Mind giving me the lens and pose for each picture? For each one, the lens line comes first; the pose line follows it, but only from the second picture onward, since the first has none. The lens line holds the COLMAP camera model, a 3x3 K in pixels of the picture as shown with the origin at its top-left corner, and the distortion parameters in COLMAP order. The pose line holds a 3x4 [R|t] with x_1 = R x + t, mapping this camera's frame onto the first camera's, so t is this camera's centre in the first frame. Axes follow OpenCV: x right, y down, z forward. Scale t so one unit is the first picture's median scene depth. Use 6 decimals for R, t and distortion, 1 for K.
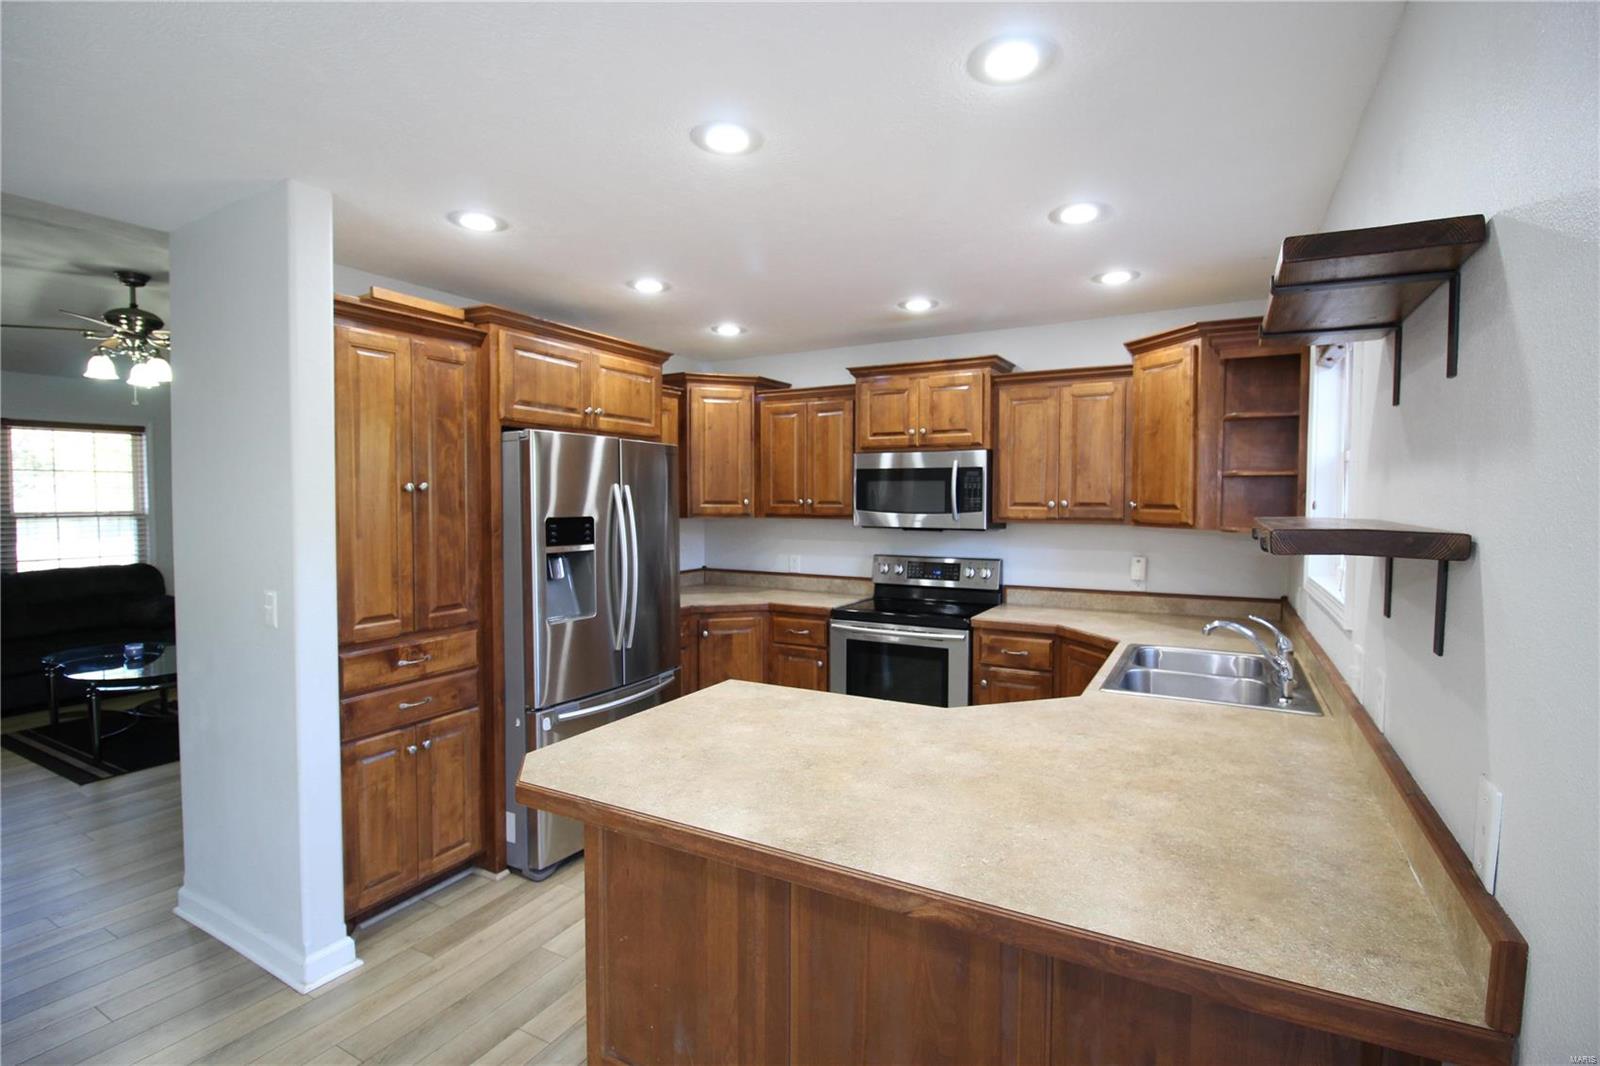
lens RADIAL K [[741.8, 0, 810.1], [0, 741.8, 525.6], [0, 0, 1]] dist [-0.000281, -0.012801]
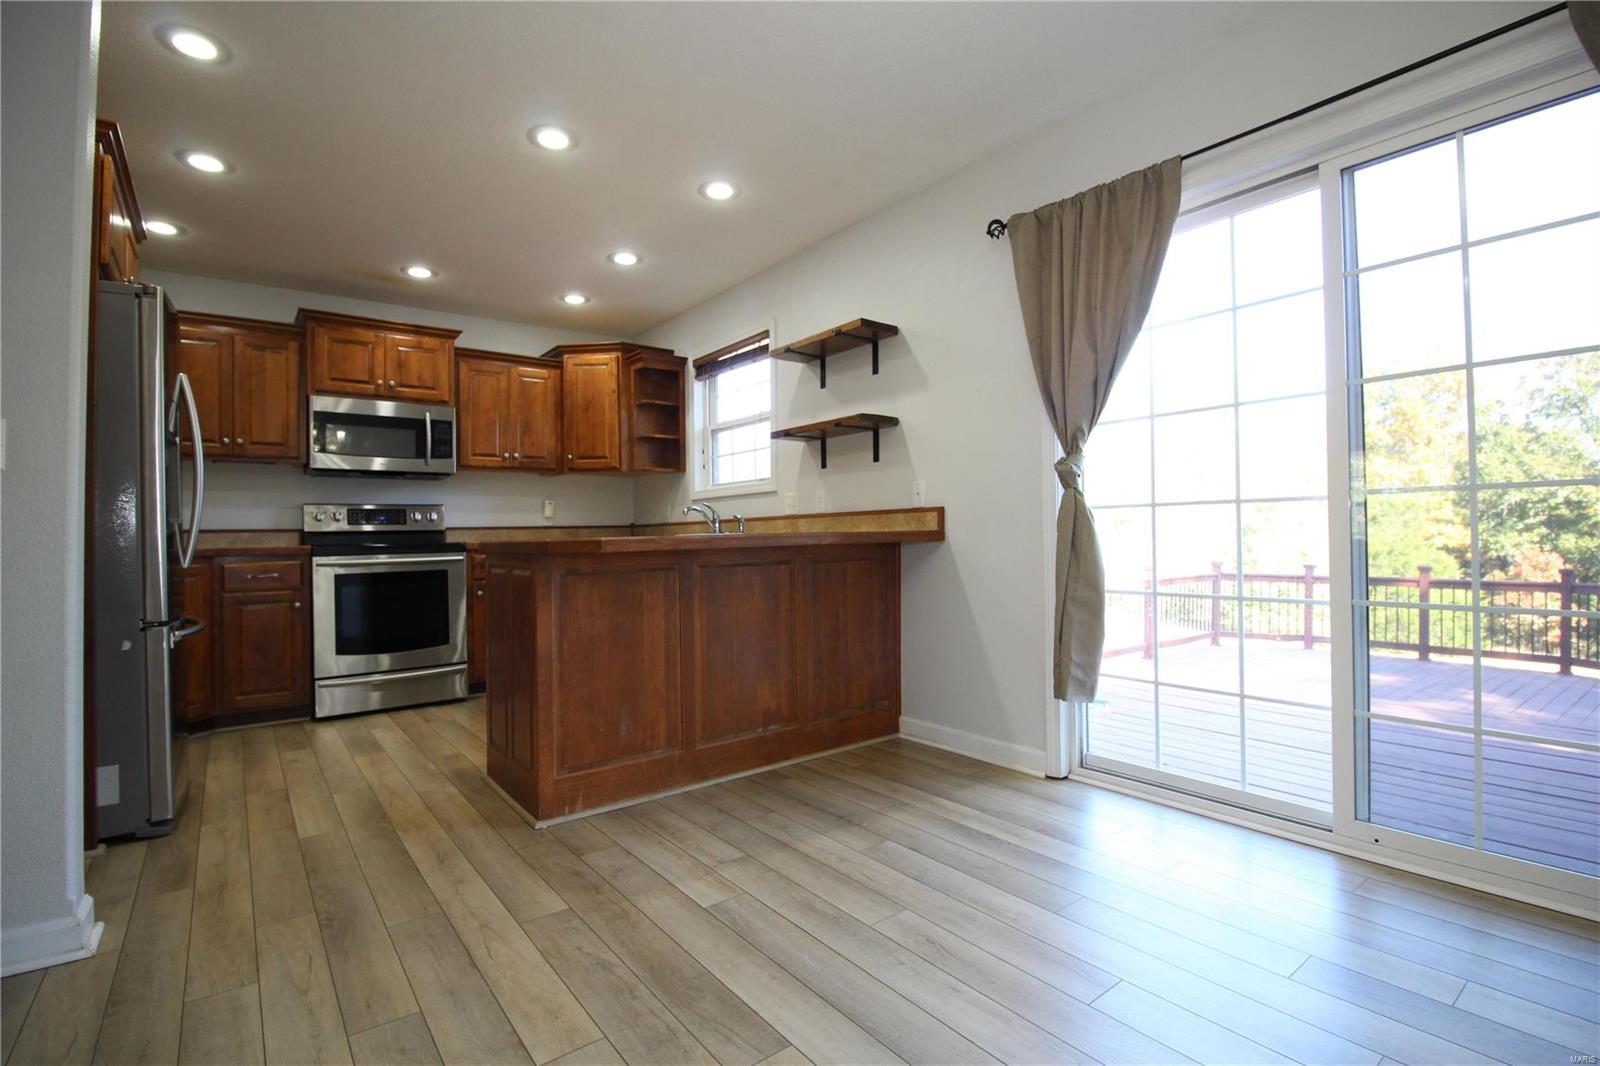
lens RADIAL K [[741.8, 0, 807.1], [0, 741.8, 526.7], [0, 0, 1]] dist [-0.000281, -0.012801]
pose [[0.400936, 0.002044, 0.916104, -0.668200], [0.052349, 0.998312, -0.025138, 0.159546], [-0.914609, 0.058036, 0.400153, 0.006661]]
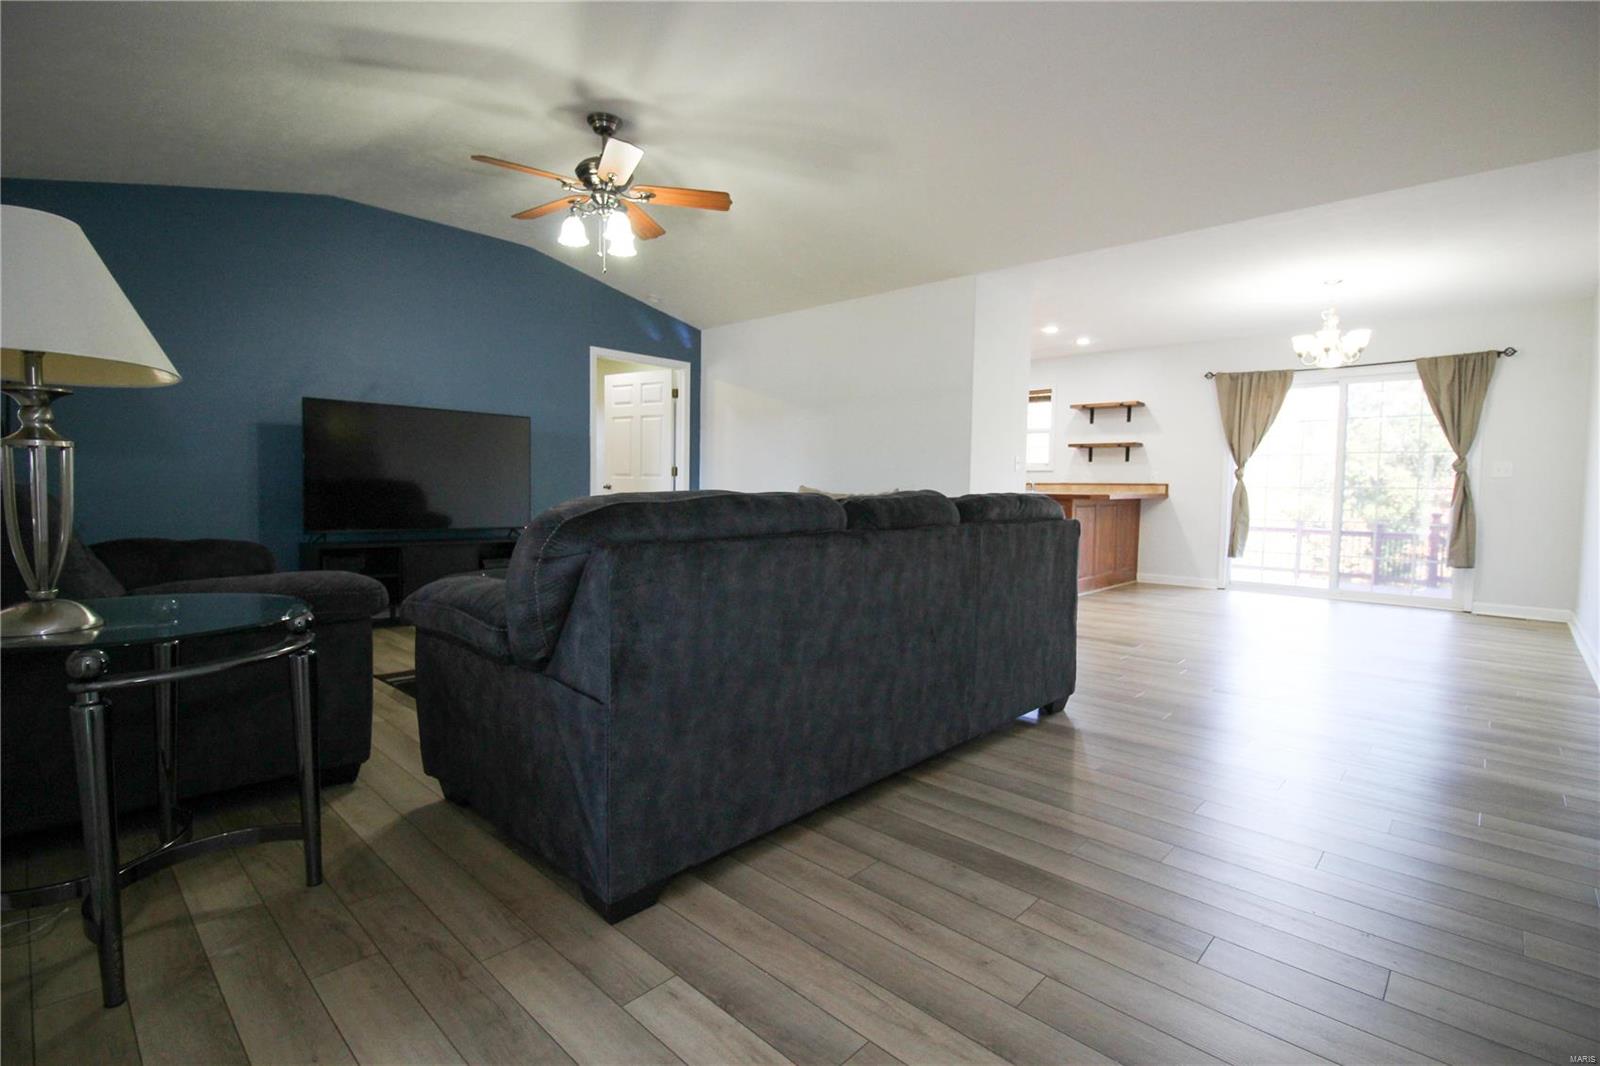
lens RADIAL K [[741.8, 0, 804.2], [0, 741.8, 526.5], [0, 0, 1]] dist [-0.000281, -0.012801]
pose [[0.253196, -0.050789, 0.966081, -2.104230], [0.023853, 0.998645, 0.046250, 0.121821], [-0.967121, 0.011334, 0.254065, 0.679212]]
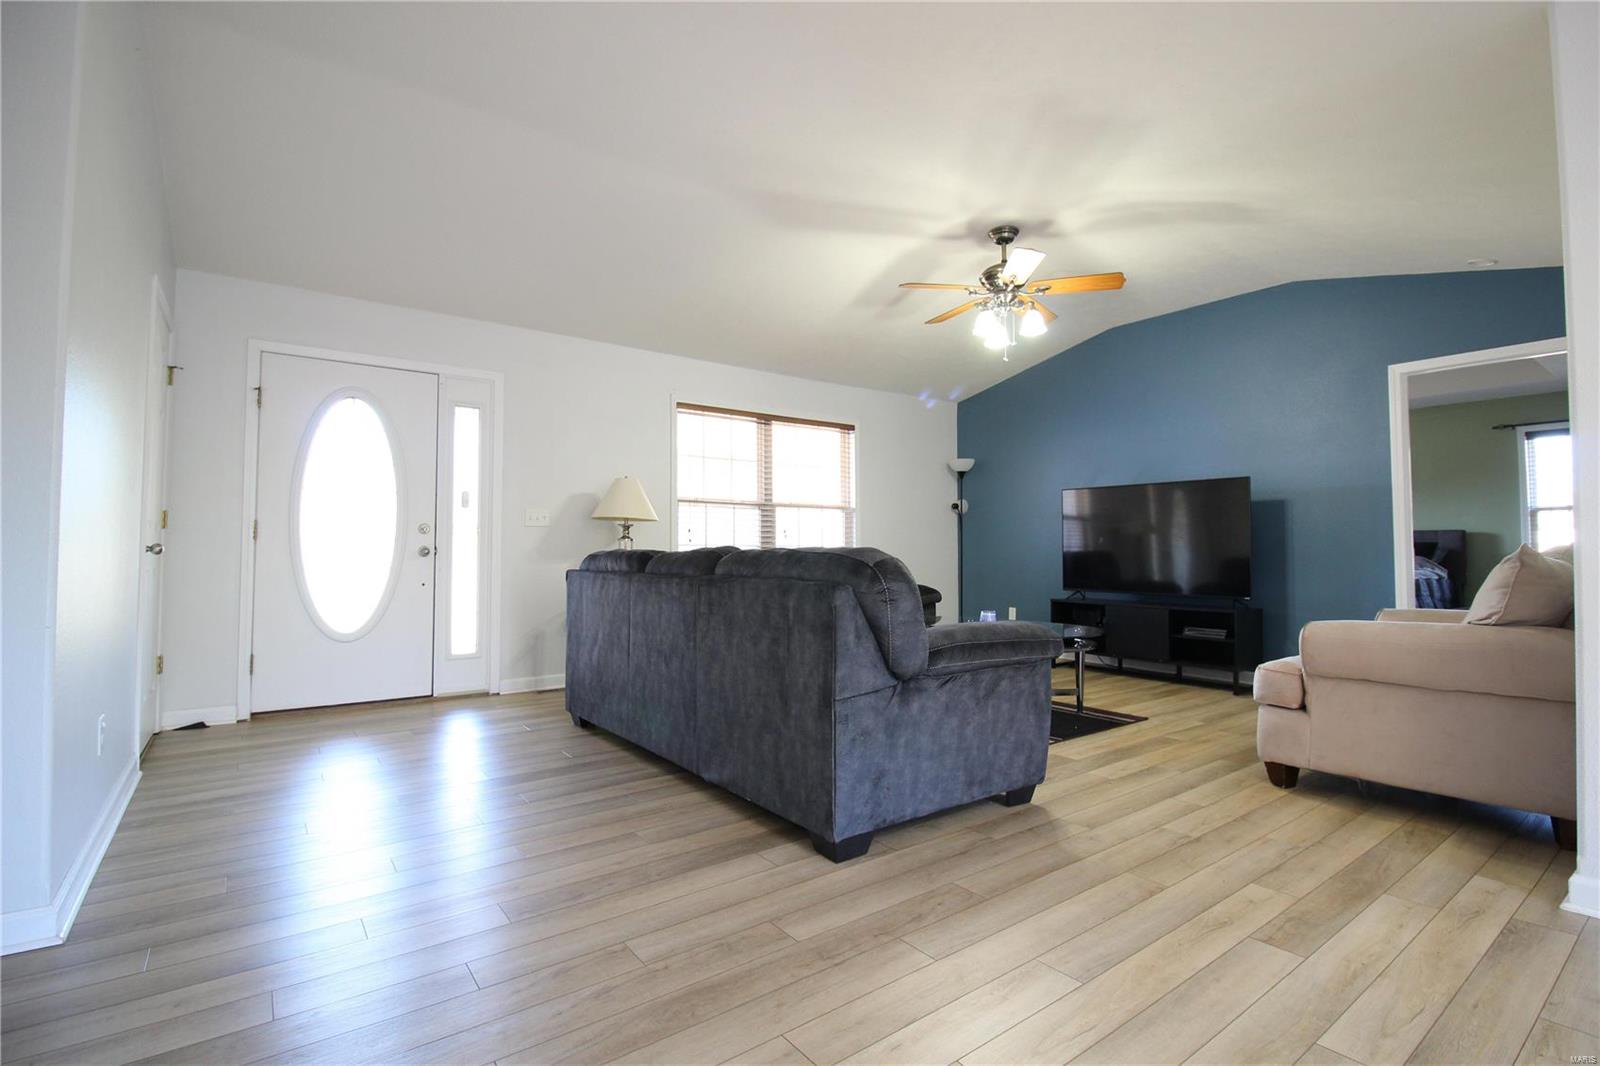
lens RADIAL K [[741.8, 0, 808.3], [0, 741.8, 524.7], [0, 0, 1]] dist [-0.000281, -0.012801]
pose [[0.910324, -0.019870, -0.413419, -0.922572], [-0.012210, 0.997123, -0.074809, 0.158481], [0.413716, 0.073149, 0.907463, 0.013928]]
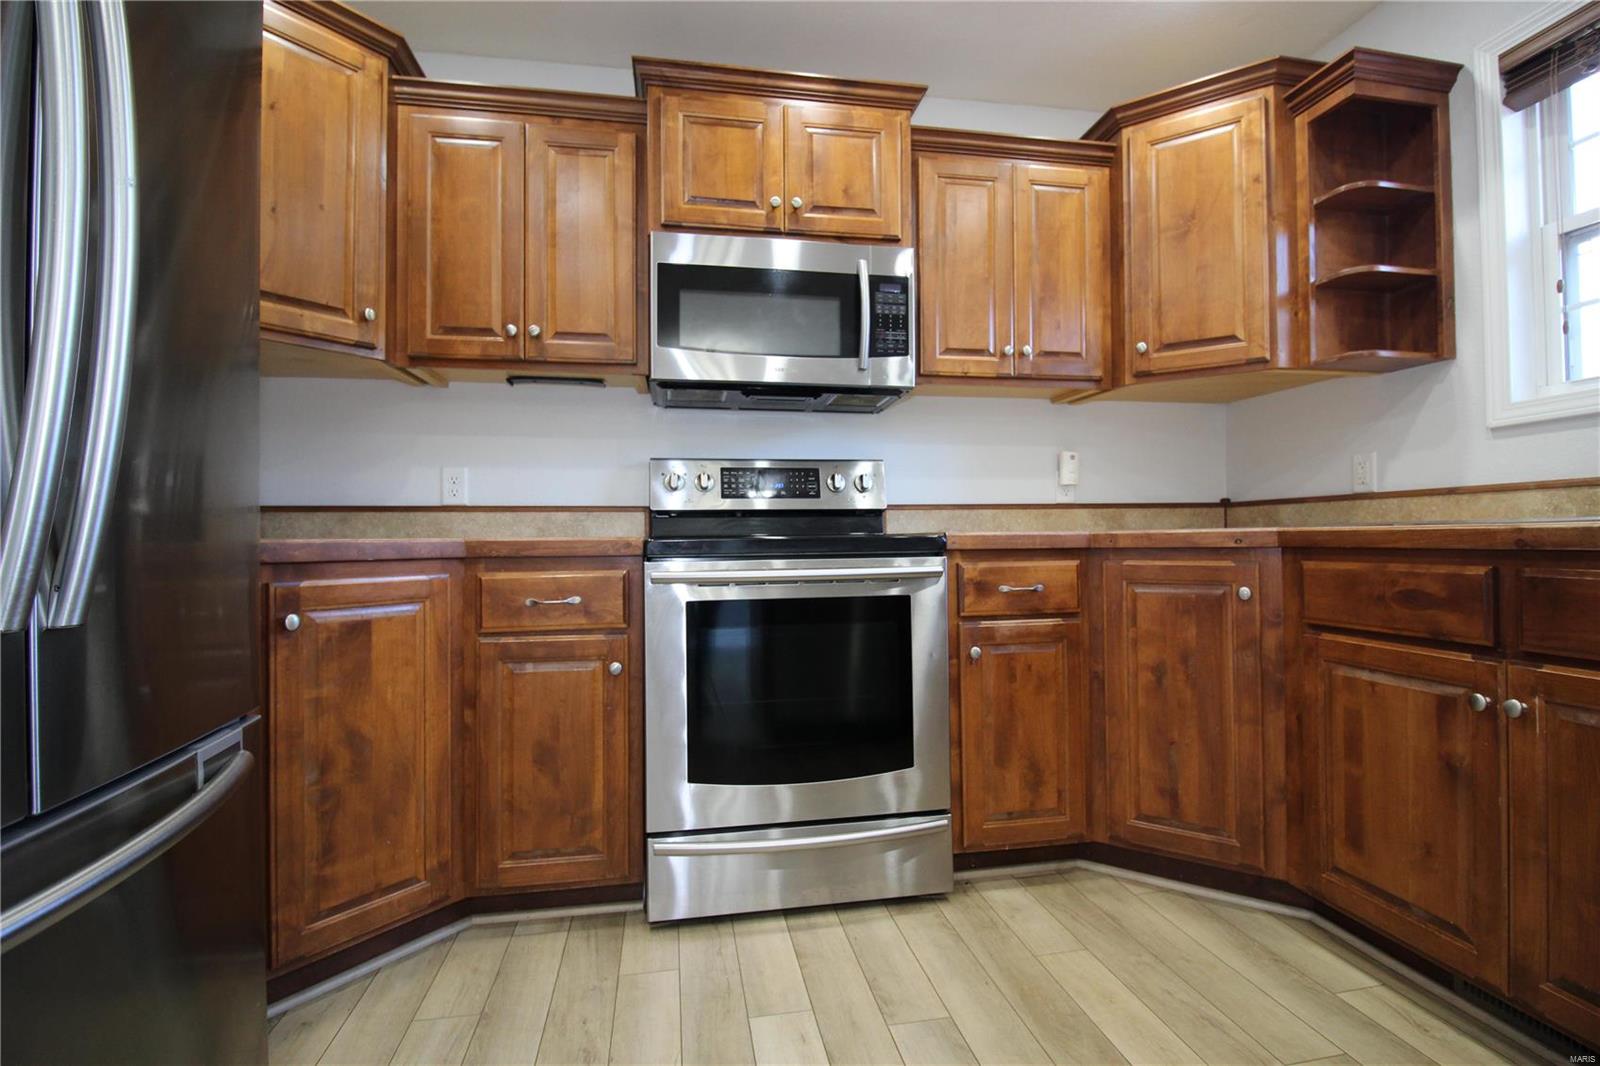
lens RADIAL K [[741.8, 0, 805.5], [0, 741.8, 526.1], [0, 0, 1]] dist [-0.000281, -0.012801]
pose [[0.778115, 0.000970, 0.628121, -0.193714], [0.032764, 0.998575, -0.042130, 0.139402], [-0.627266, 0.053362, 0.776975, 0.653558]]
